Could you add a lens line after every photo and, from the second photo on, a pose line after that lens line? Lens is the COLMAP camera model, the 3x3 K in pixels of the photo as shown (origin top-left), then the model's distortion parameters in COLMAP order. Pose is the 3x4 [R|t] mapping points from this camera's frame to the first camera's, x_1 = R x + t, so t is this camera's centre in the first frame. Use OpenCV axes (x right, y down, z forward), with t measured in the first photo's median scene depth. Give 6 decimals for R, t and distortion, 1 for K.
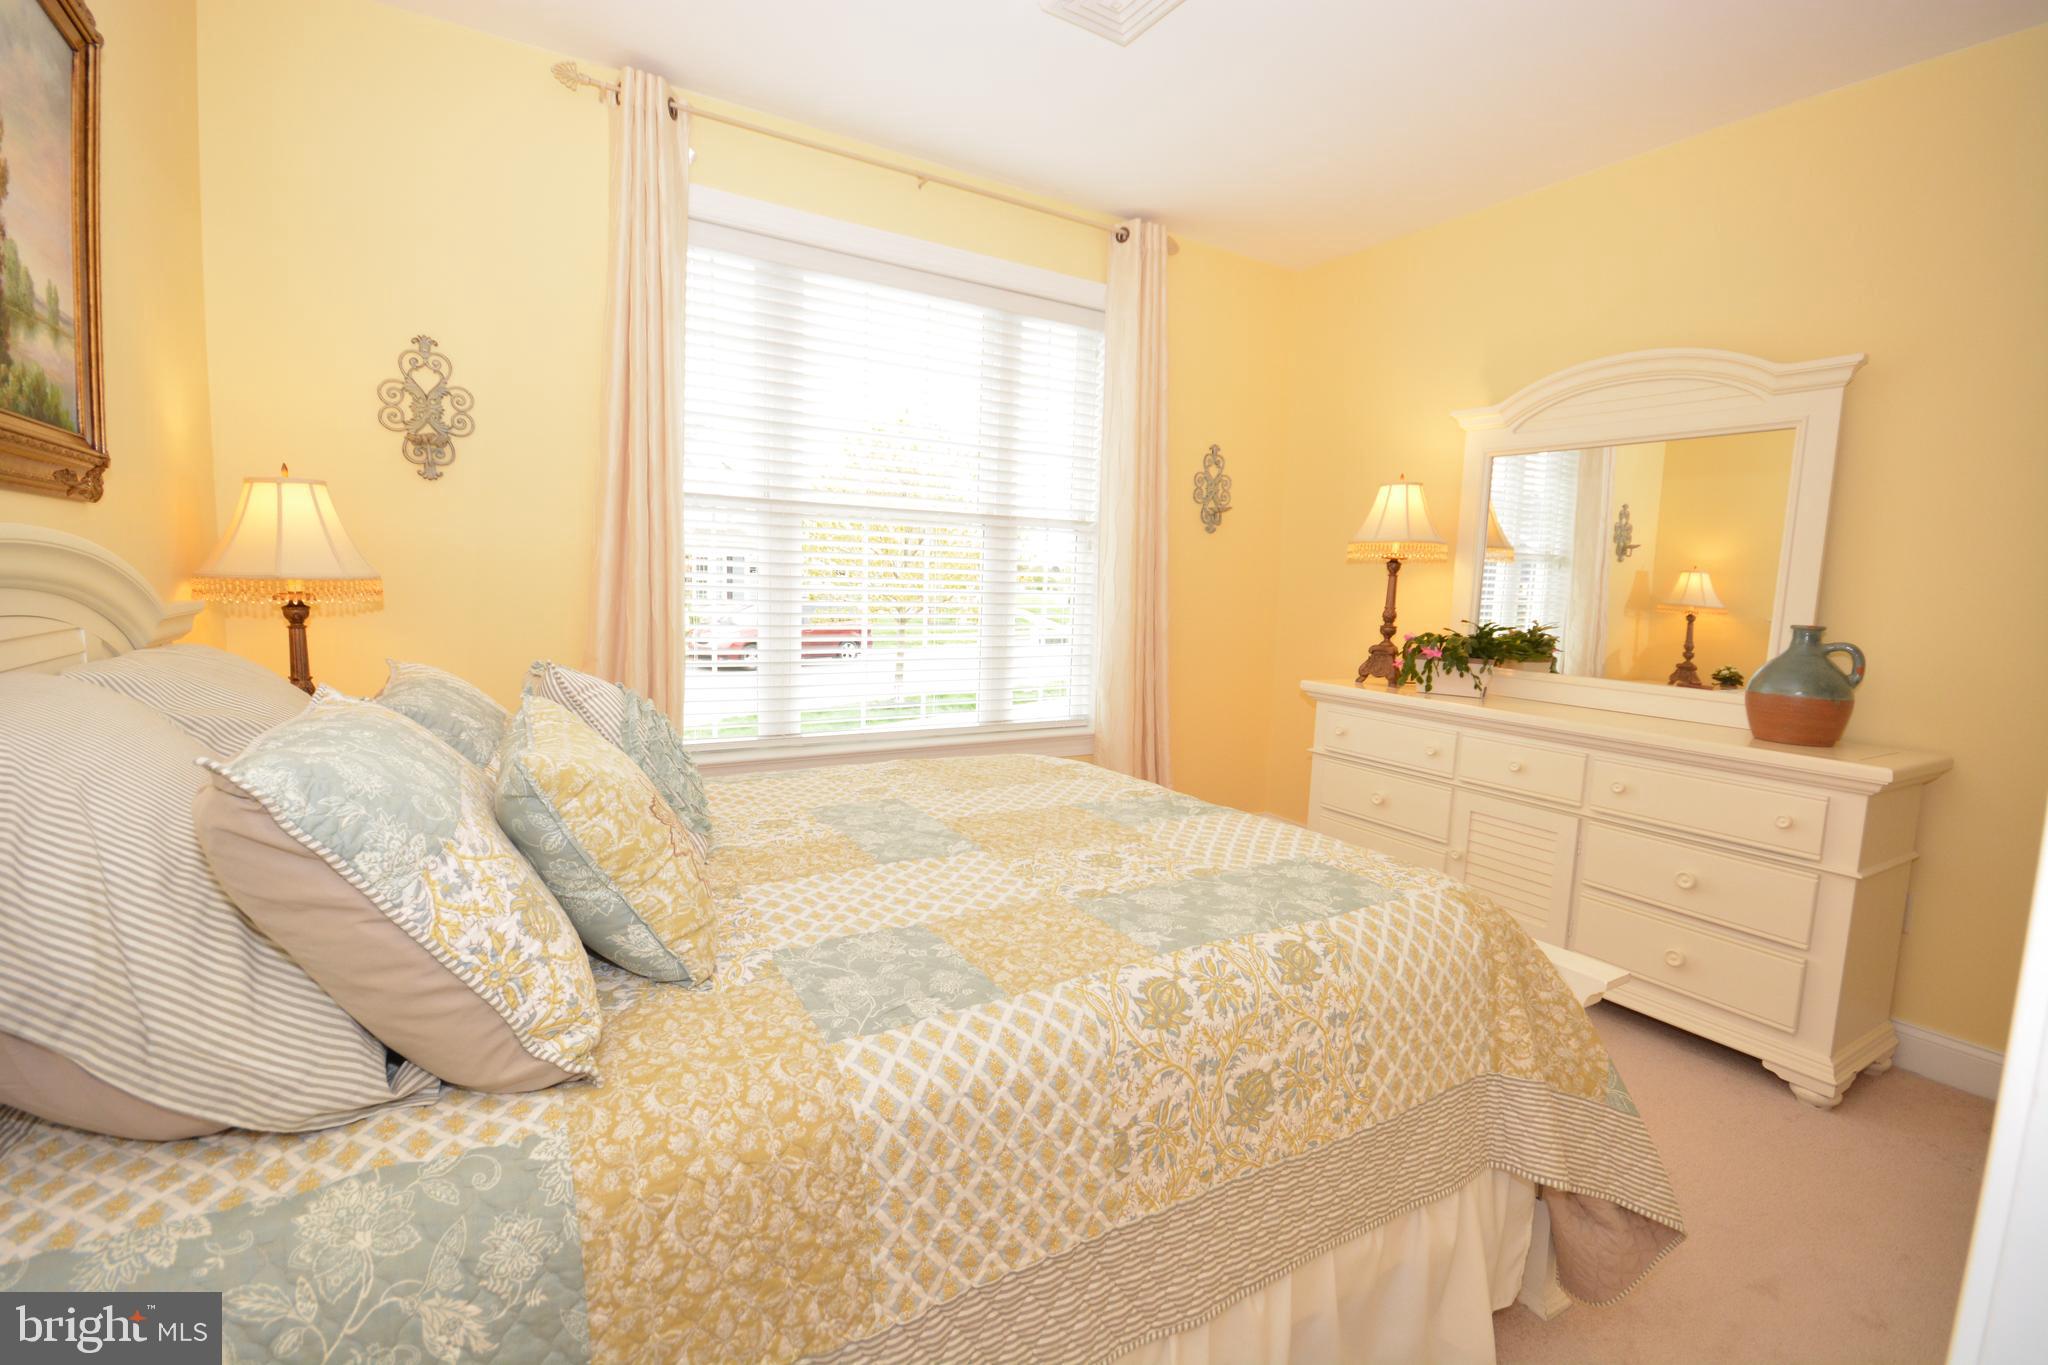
lens RADIAL K [[903.0, 0, 1017.5], [0, 903.0, 680.1], [0, 0, 1]] dist [0.007992, -0.011823]
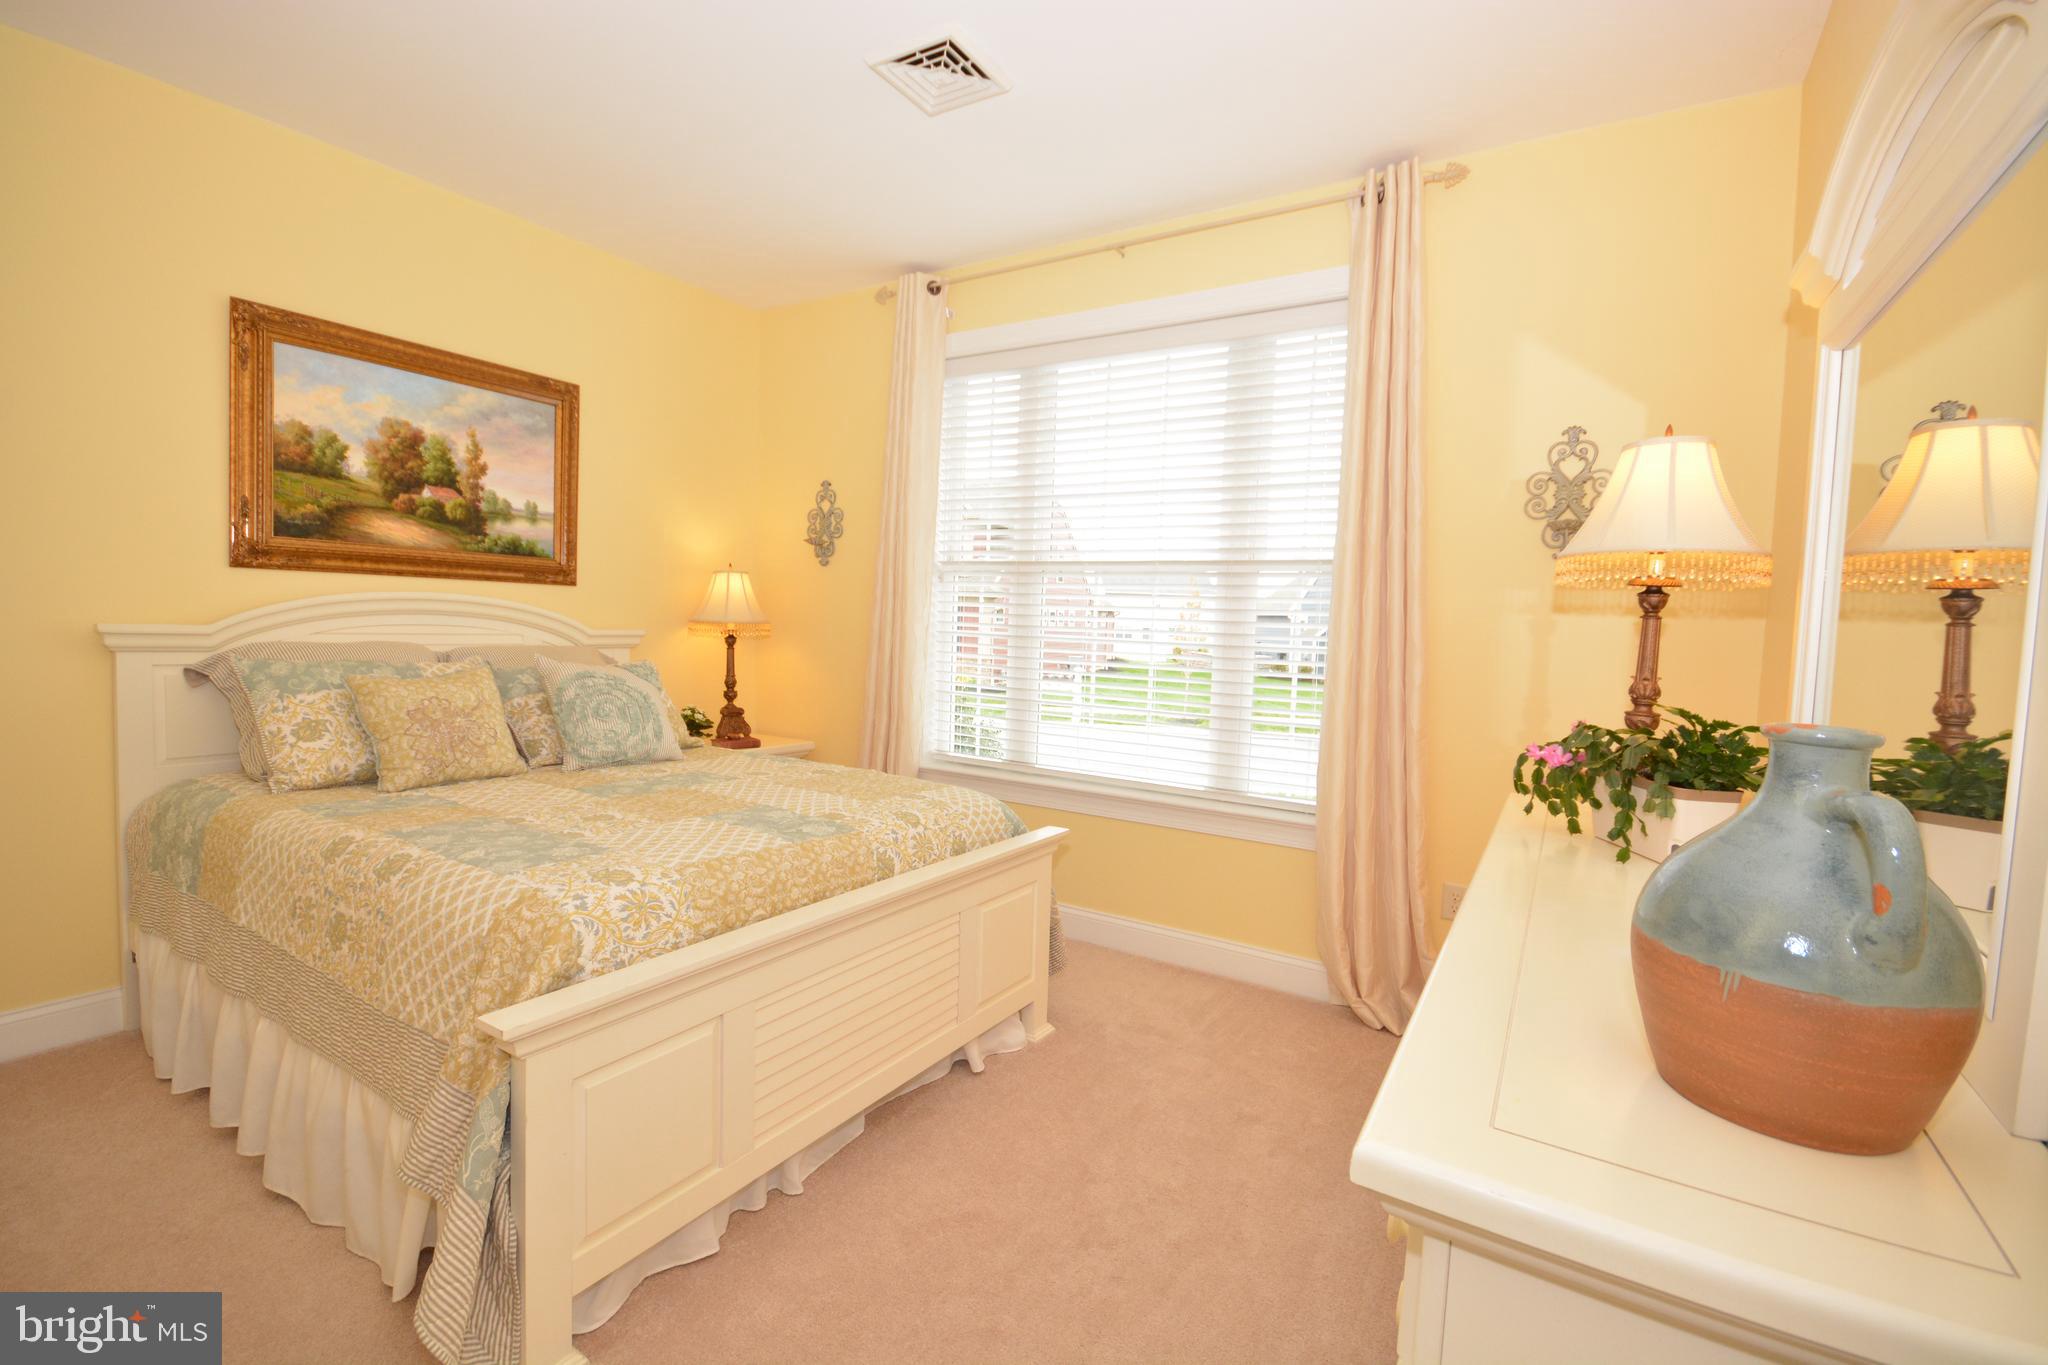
lens RADIAL K [[903.0, 0, 1021.4], [0, 903.0, 674.3], [0, 0, 1]] dist [0.007992, -0.011823]
pose [[0.447016, 0.037938, -0.893721, 0.900558], [-0.121248, 0.992449, -0.018517, -0.034538], [0.886271, 0.116639, 0.448241, 0.544726]]
